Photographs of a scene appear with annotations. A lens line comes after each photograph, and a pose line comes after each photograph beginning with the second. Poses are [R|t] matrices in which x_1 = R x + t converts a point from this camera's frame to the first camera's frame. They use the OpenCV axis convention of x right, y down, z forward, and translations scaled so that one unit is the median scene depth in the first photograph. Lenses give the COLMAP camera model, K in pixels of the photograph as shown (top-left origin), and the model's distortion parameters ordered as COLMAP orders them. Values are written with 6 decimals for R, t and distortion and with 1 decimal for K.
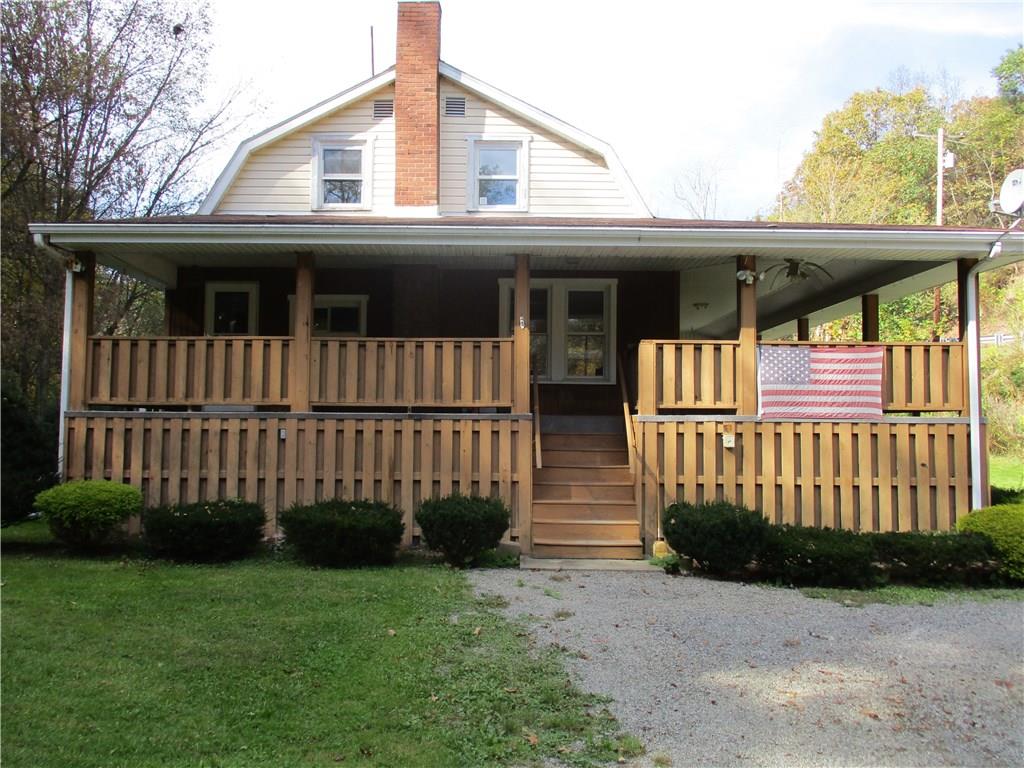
lens RADIAL K [[845.5, 0, 512.0], [0, 845.5, 384.0], [0, 0, 1]] dist [-0.013456, 0.004684]
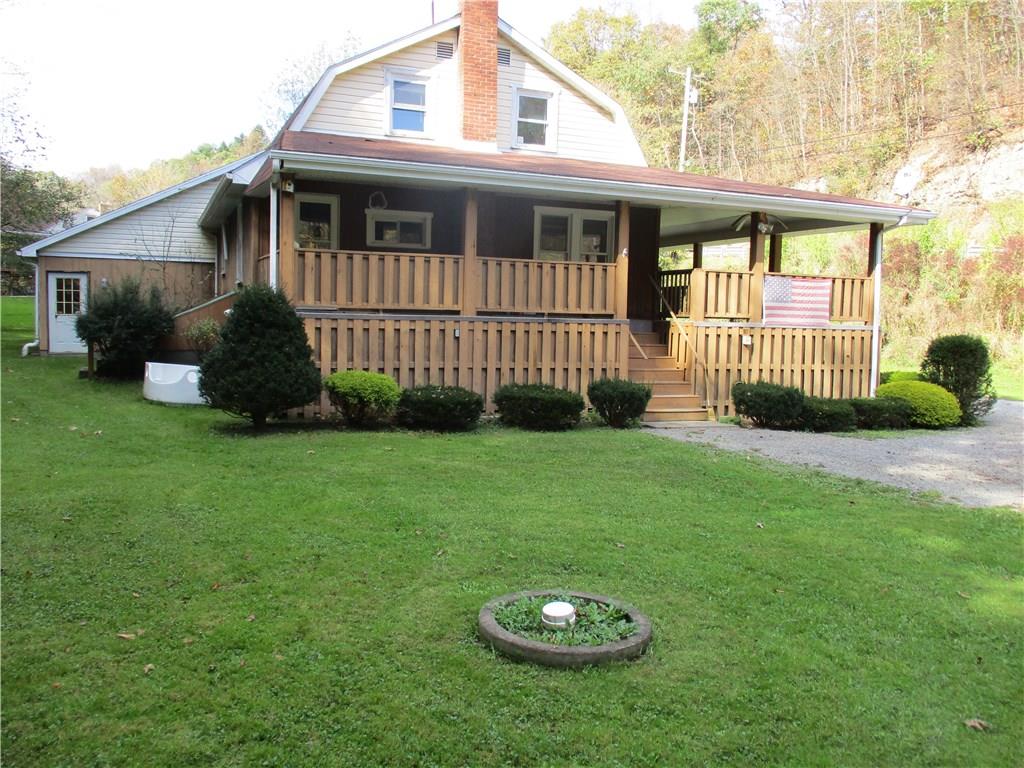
lens RADIAL K [[845.5, 0, 512.0], [0, 845.5, 384.0], [0, 0, 1]] dist [-0.013456, 0.004684]
pose [[0.929365, -0.013894, 0.368900, -0.658522], [-0.036167, 0.991058, 0.128440, -0.030990], [-0.367385, -0.132710, 0.920552, -0.215109]]
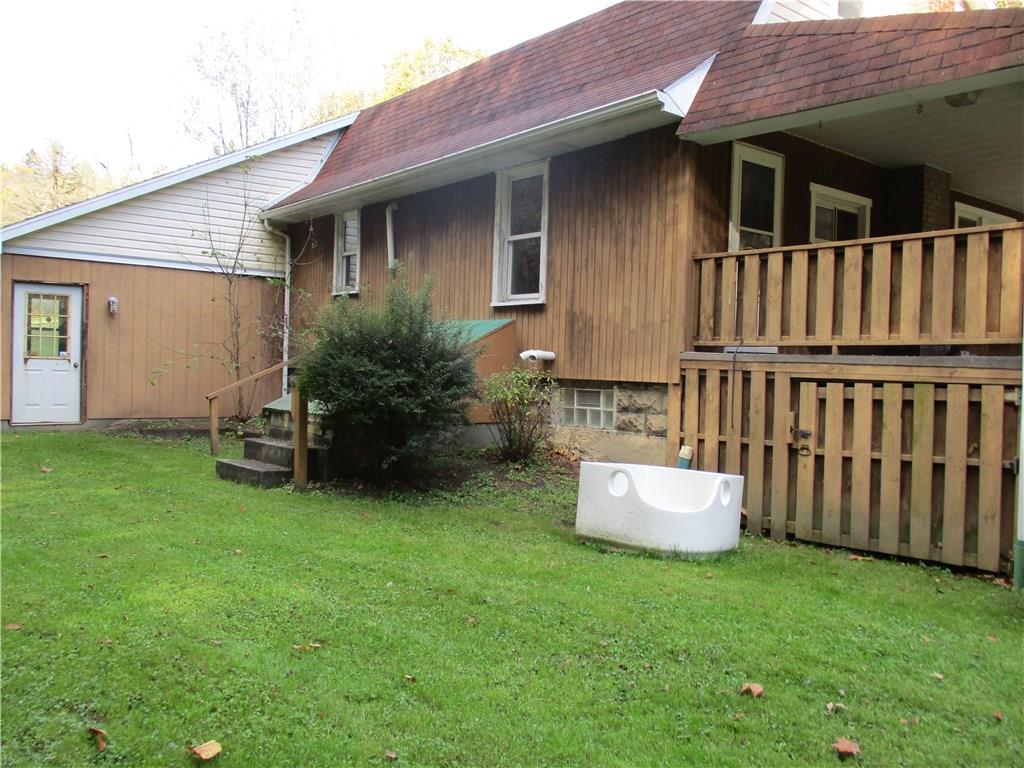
lens RADIAL K [[845.5, 0, 512.0], [0, 845.5, 384.0], [0, 0, 1]] dist [-0.013456, 0.004684]
pose [[0.787124, 0.008114, 0.616742, -1.127255], [-0.055245, 0.996822, 0.057393, 0.038985], [-0.614316, -0.079247, 0.785070, 0.782370]]
